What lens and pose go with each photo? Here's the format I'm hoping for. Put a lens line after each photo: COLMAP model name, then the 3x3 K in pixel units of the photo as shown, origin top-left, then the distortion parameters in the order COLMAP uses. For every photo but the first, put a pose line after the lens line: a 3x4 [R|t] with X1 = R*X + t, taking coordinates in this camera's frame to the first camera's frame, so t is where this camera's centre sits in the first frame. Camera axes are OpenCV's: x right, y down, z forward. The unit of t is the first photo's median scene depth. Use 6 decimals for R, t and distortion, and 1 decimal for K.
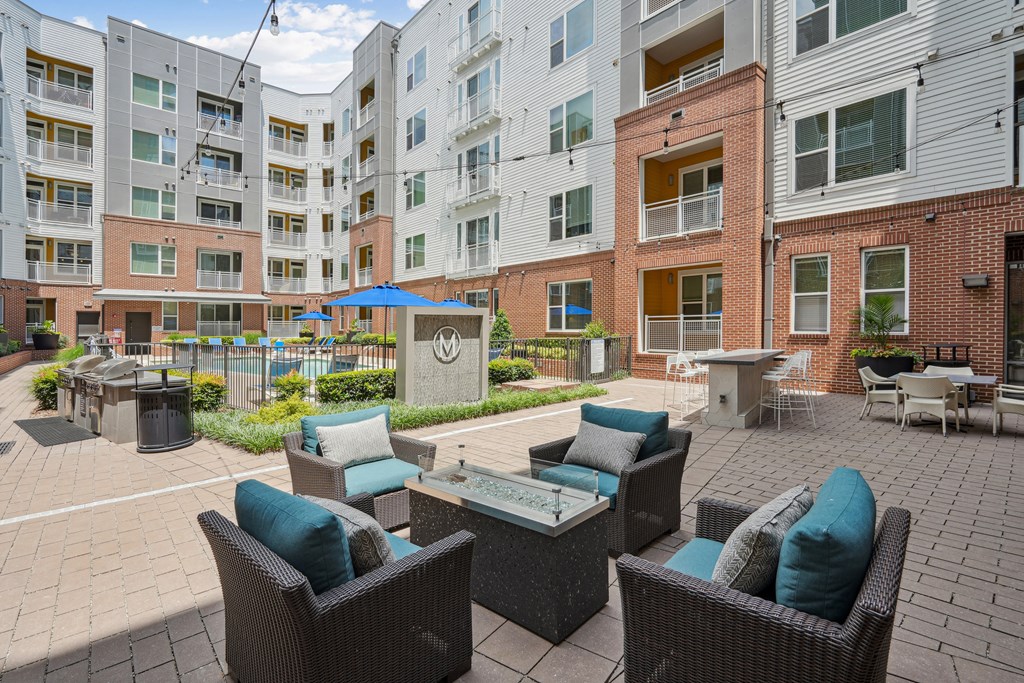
lens RADIAL K [[469.6, 0, 508.8], [0, 469.6, 336.5], [0, 0, 1]] dist [-0.000536, 0.000031]
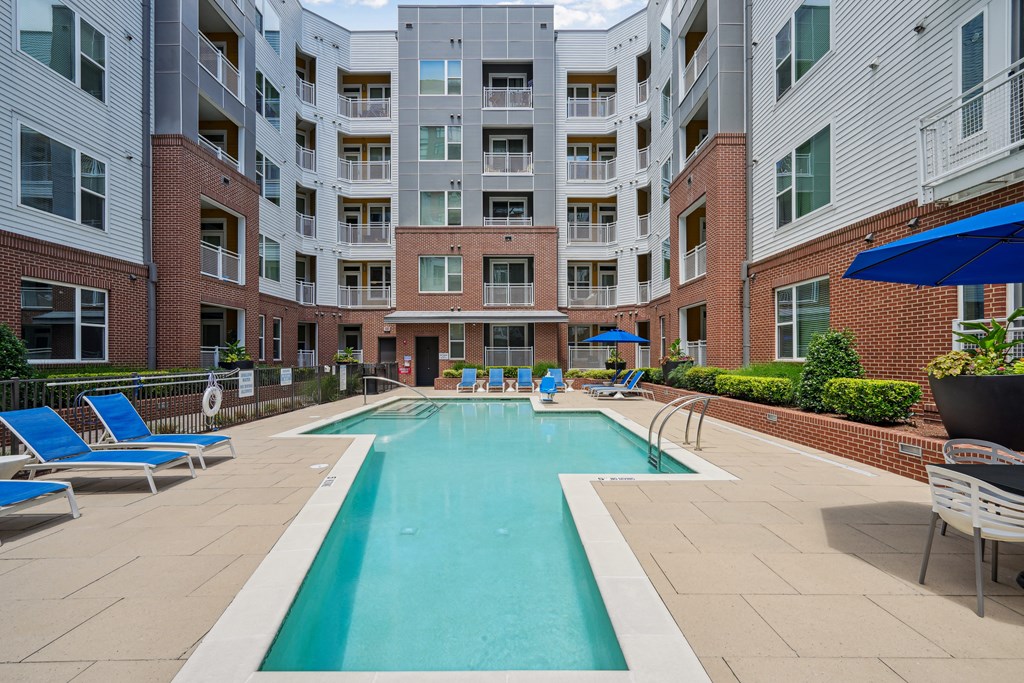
lens RADIAL K [[469.6, 0, 508.8], [0, 469.6, 336.5], [0, 0, 1]] dist [-0.000536, 0.000031]
pose [[0.745115, -0.027224, -0.666380, -0.097440], [-0.013976, 0.998310, -0.056413, -0.005603], [0.666790, 0.051347, 0.743475, 0.421225]]
